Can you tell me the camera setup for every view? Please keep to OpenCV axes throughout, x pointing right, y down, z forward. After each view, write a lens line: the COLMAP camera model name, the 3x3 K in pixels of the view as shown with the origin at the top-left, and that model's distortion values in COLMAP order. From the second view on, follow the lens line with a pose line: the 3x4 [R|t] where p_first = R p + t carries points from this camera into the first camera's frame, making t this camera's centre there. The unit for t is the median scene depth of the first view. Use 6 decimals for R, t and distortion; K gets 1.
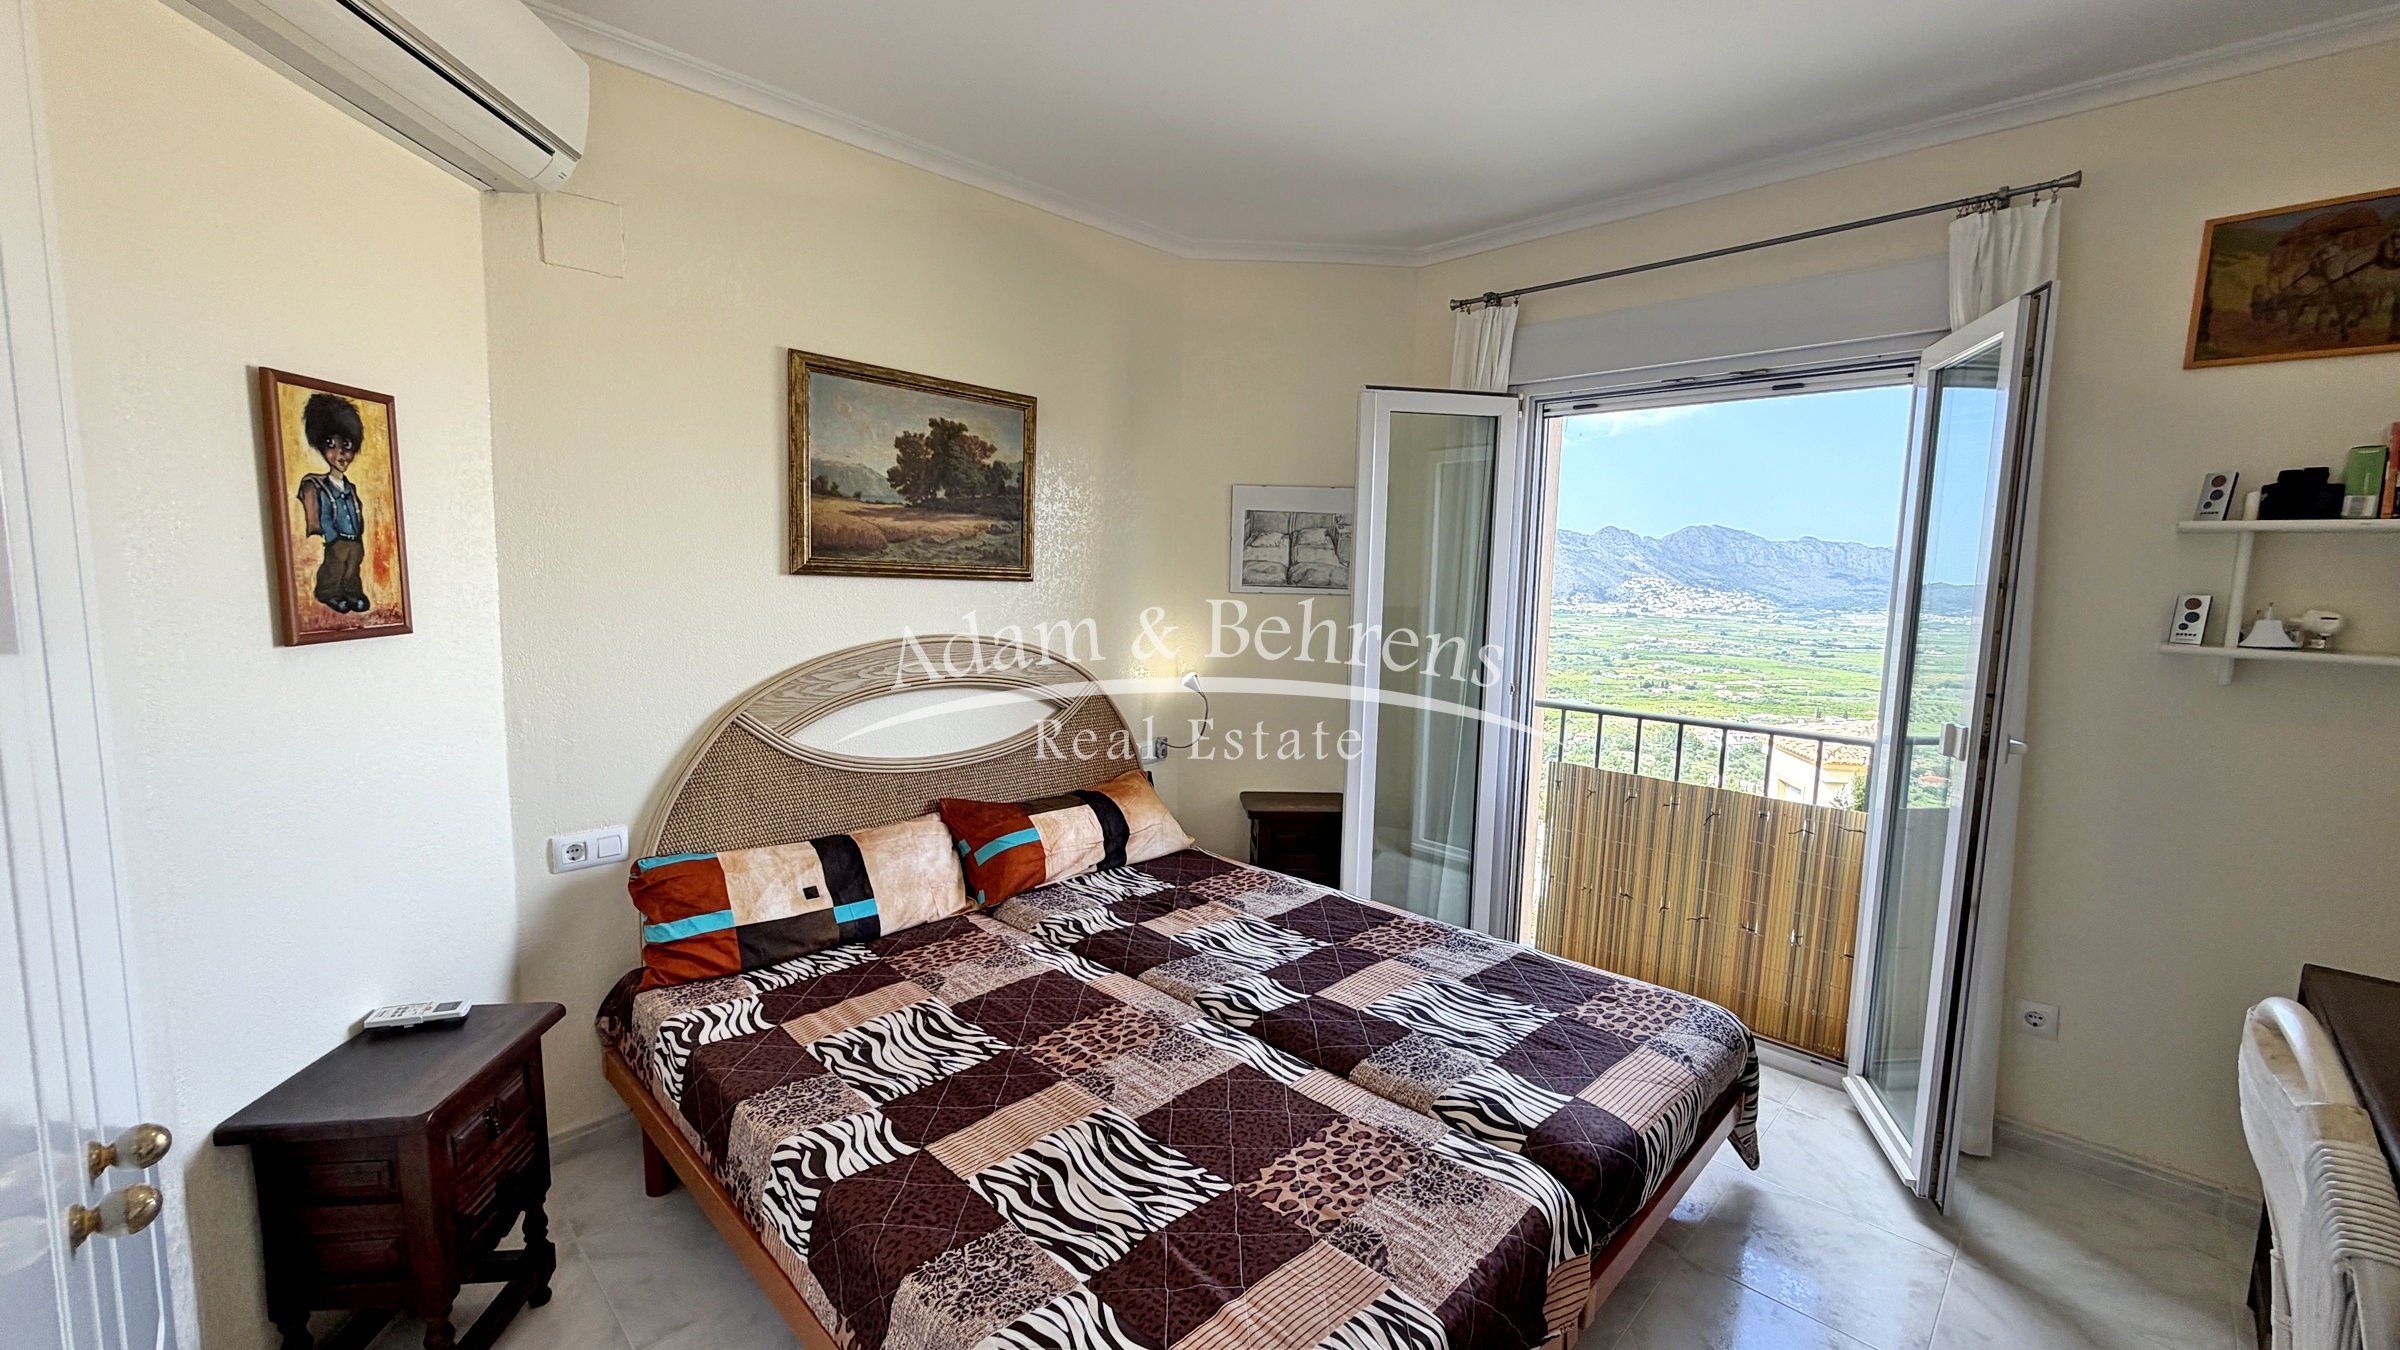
lens RADIAL K [[961.7, 0, 1201.0], [0, 961.7, 680.0], [0, 0, 1]] dist [0.005526, 0.000206]
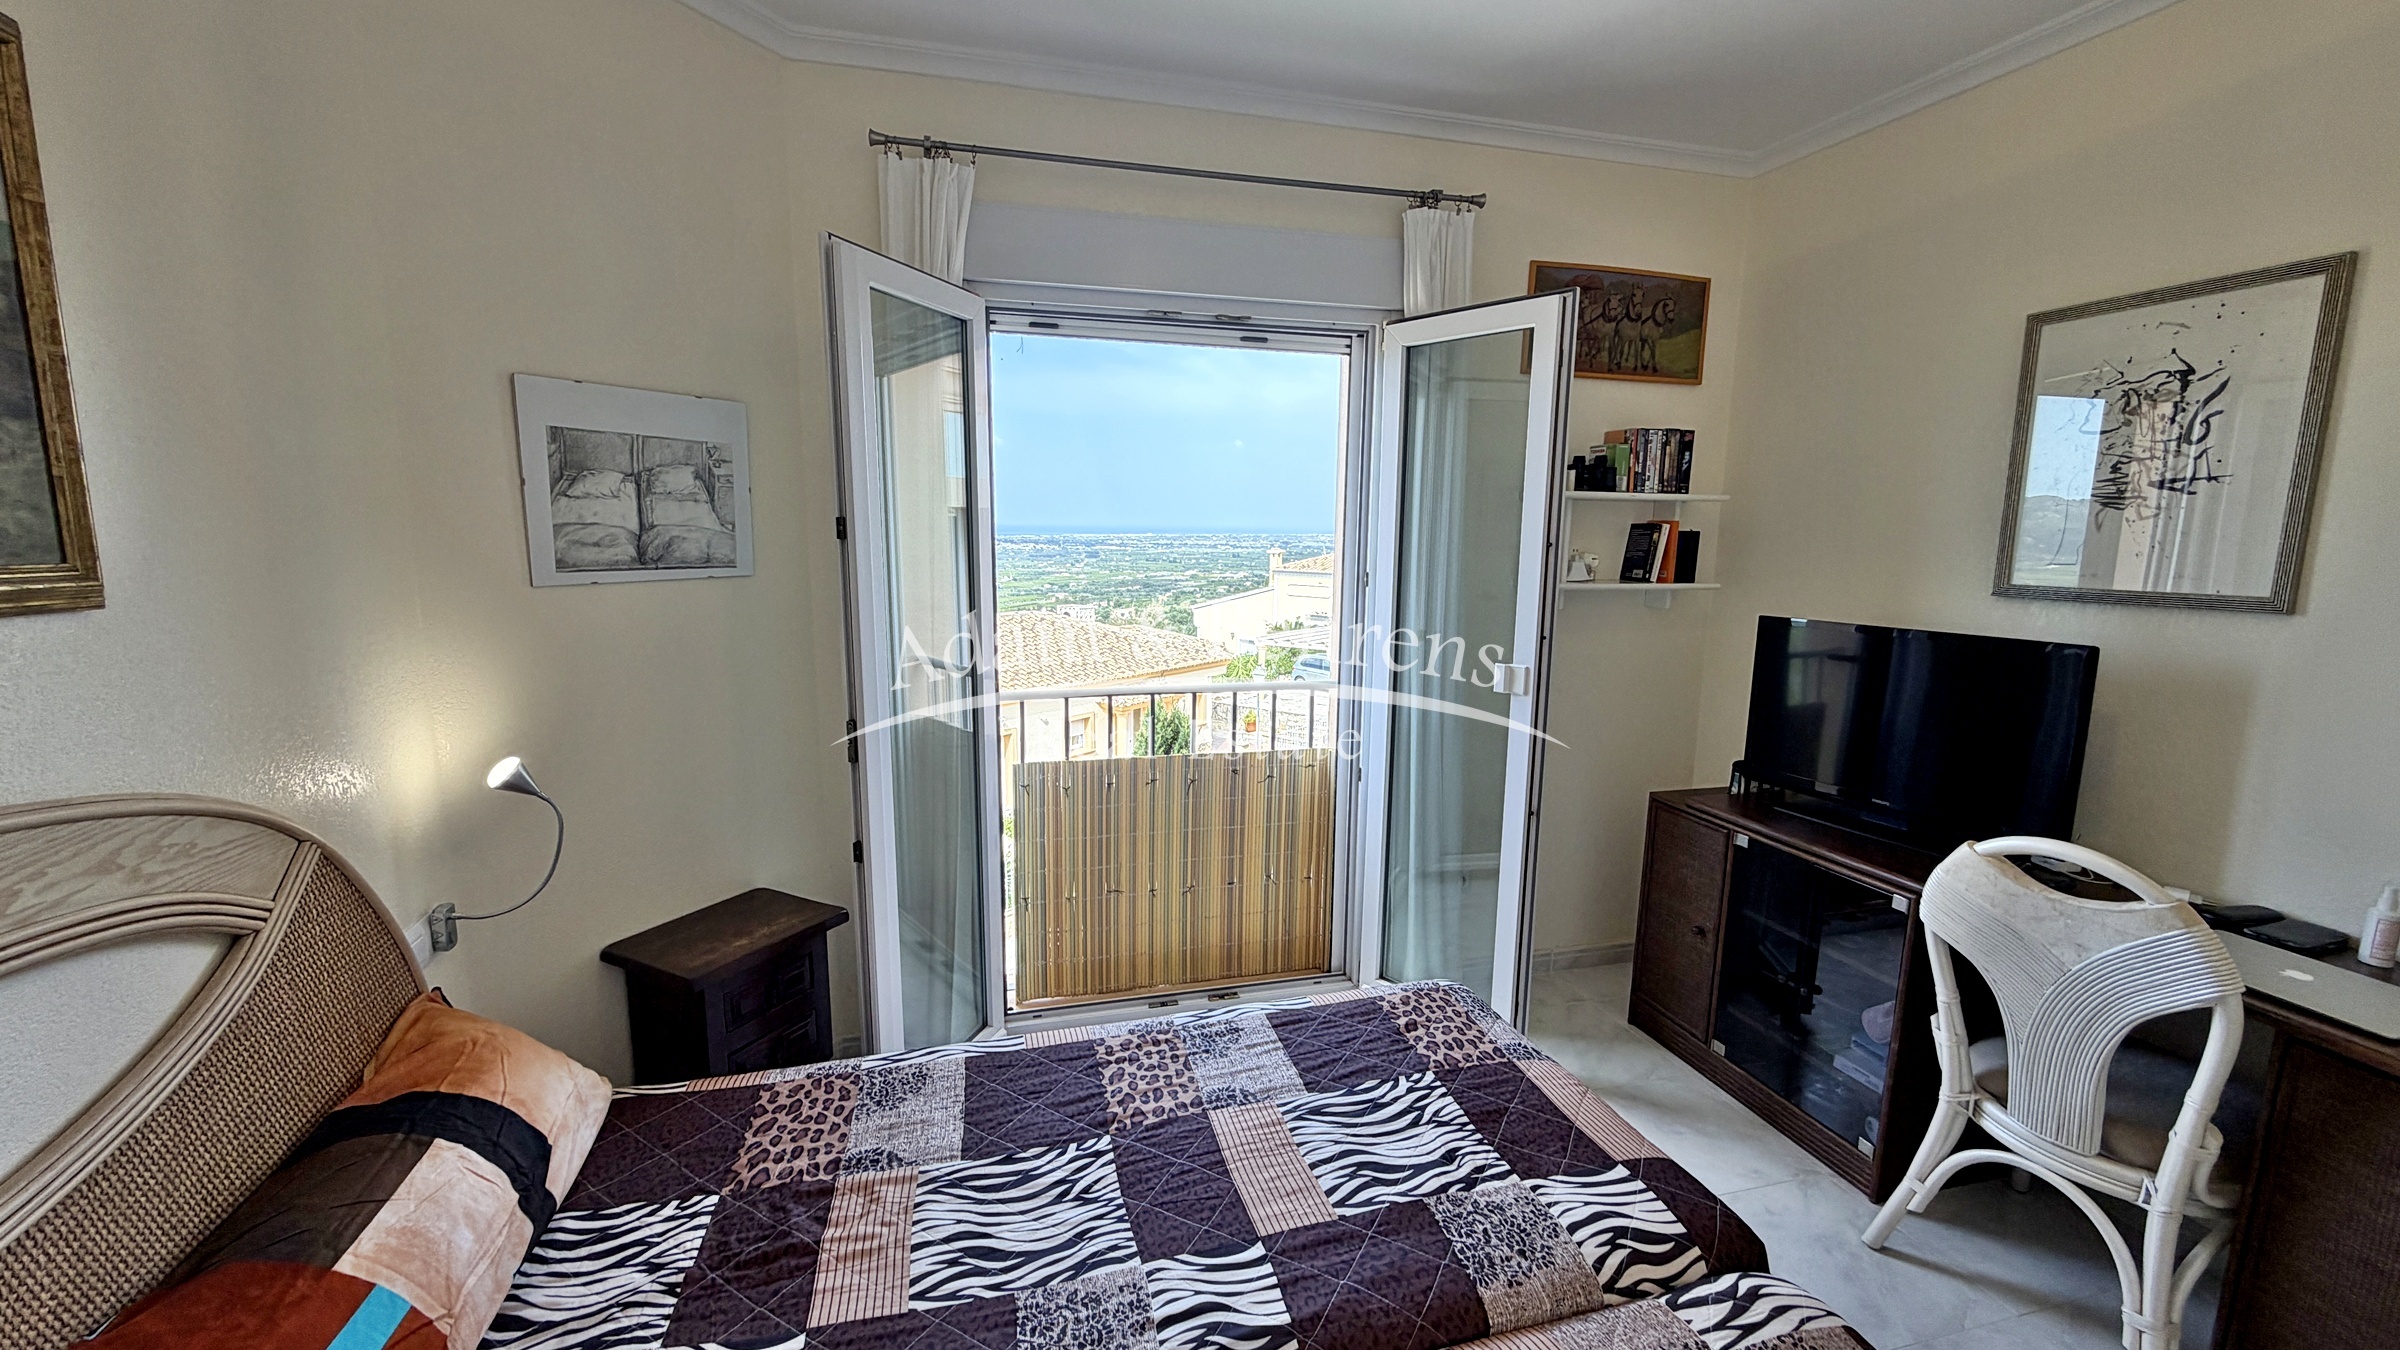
lens RADIAL K [[955.0, 0, 1193.3], [0, 955.0, 676.5], [0, 0, 1]] dist [-0.000047, -0.000041]
pose [[0.505682, -0.154880, 0.848704, -0.275877], [0.102260, 0.987579, 0.119294, -0.082115], [-0.856638, 0.026463, 0.515239, 0.522887]]
